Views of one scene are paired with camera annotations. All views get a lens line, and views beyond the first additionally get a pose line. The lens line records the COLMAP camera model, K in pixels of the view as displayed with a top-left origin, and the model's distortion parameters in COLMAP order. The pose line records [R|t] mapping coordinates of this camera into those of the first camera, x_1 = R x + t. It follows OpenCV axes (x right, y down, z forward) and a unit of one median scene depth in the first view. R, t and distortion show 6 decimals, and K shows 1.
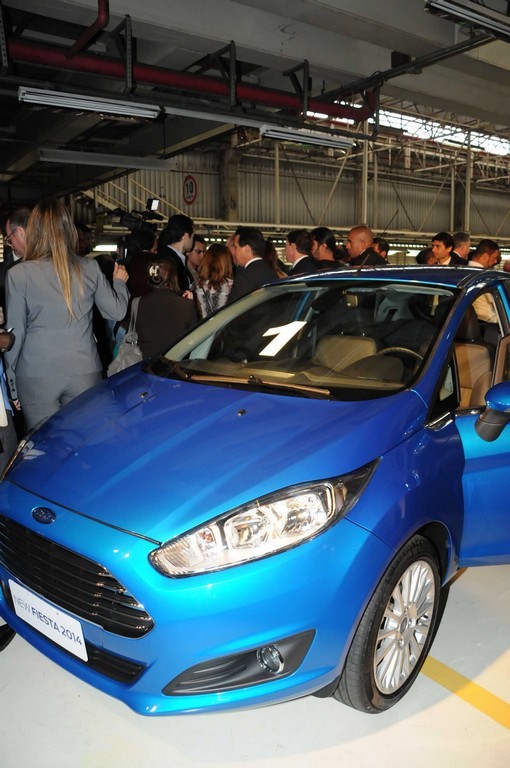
lens RADIAL K [[601.5, 0, 267.8], [0, 601.5, 383.6], [0, 0, 1]] dist [-0.142804, 0.129544]
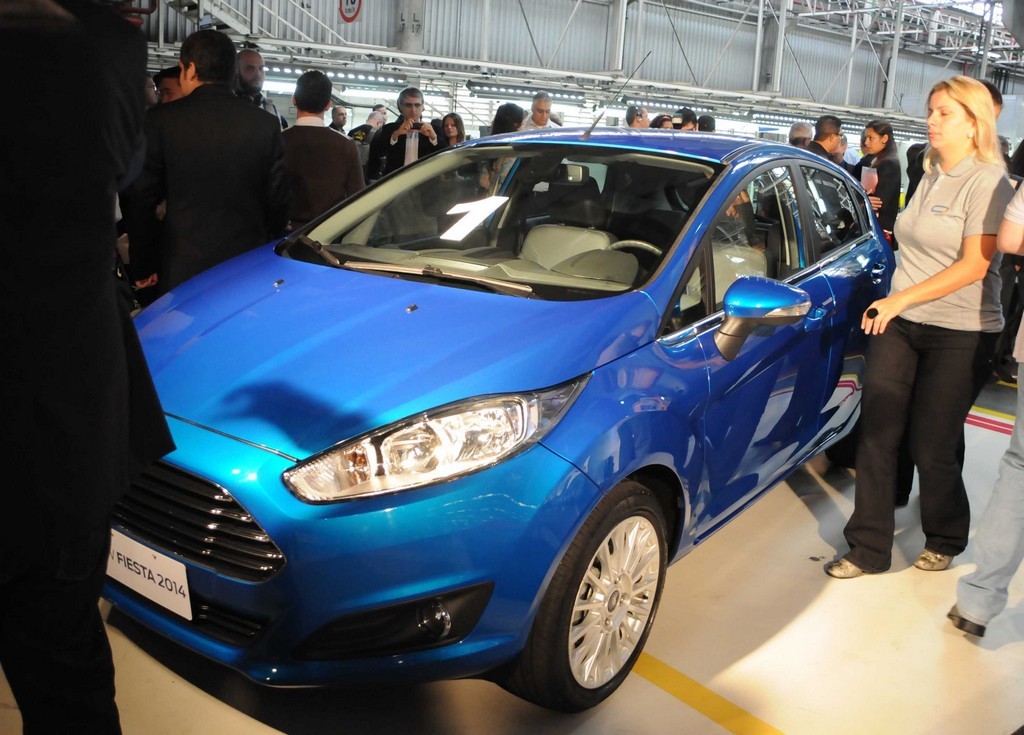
lens RADIAL K [[947.4, 0, 511.6], [0, 947.4, 344.5], [0, 0, 1]] dist [-0.105935, 0.010463]
pose [[0.996980, 0.050067, 0.059372, 0.004501], [-0.051855, 0.998234, 0.028973, 0.018697], [-0.057817, -0.031964, 0.997815, -0.064280]]
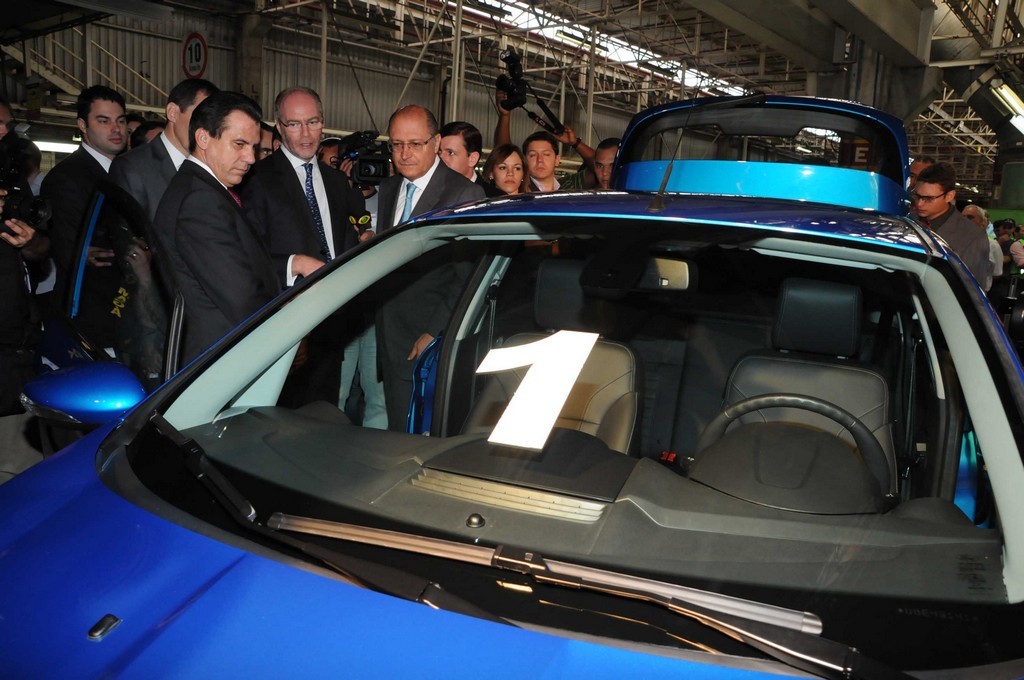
lens RADIAL K [[802.0, 0, 512.0], [0, 802.0, 340.0], [0, 0, 1]] dist [-0.142804, 0.129544]
pose [[0.962746, 0.014161, 0.270037, -0.052112], [-0.009523, 0.999784, -0.018477, -0.041912], [-0.270240, 0.015217, 0.962673, 0.261547]]
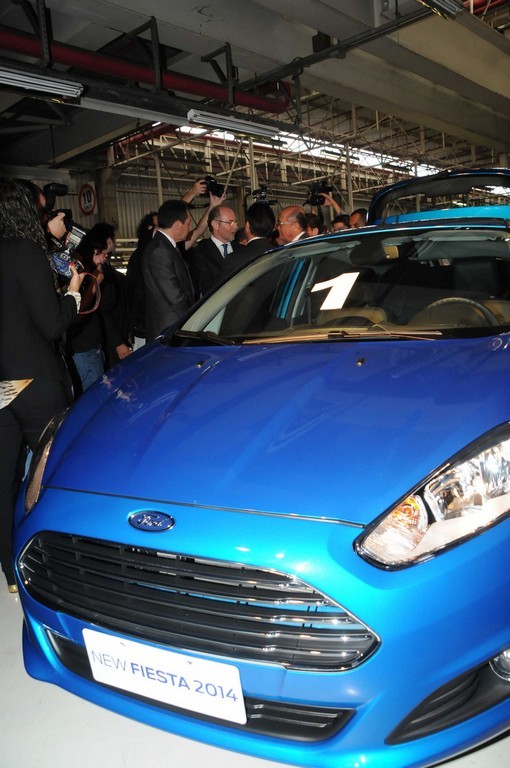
lens RADIAL K [[601.5, 0, 267.8], [0, 601.5, 383.6], [0, 0, 1]] dist [-0.142804, 0.129544]
pose [[0.976006, -0.095688, 0.195592, -0.112628], [0.103247, 0.994239, -0.028799, 0.030648], [-0.191709, 0.048303, 0.980262, 0.091111]]
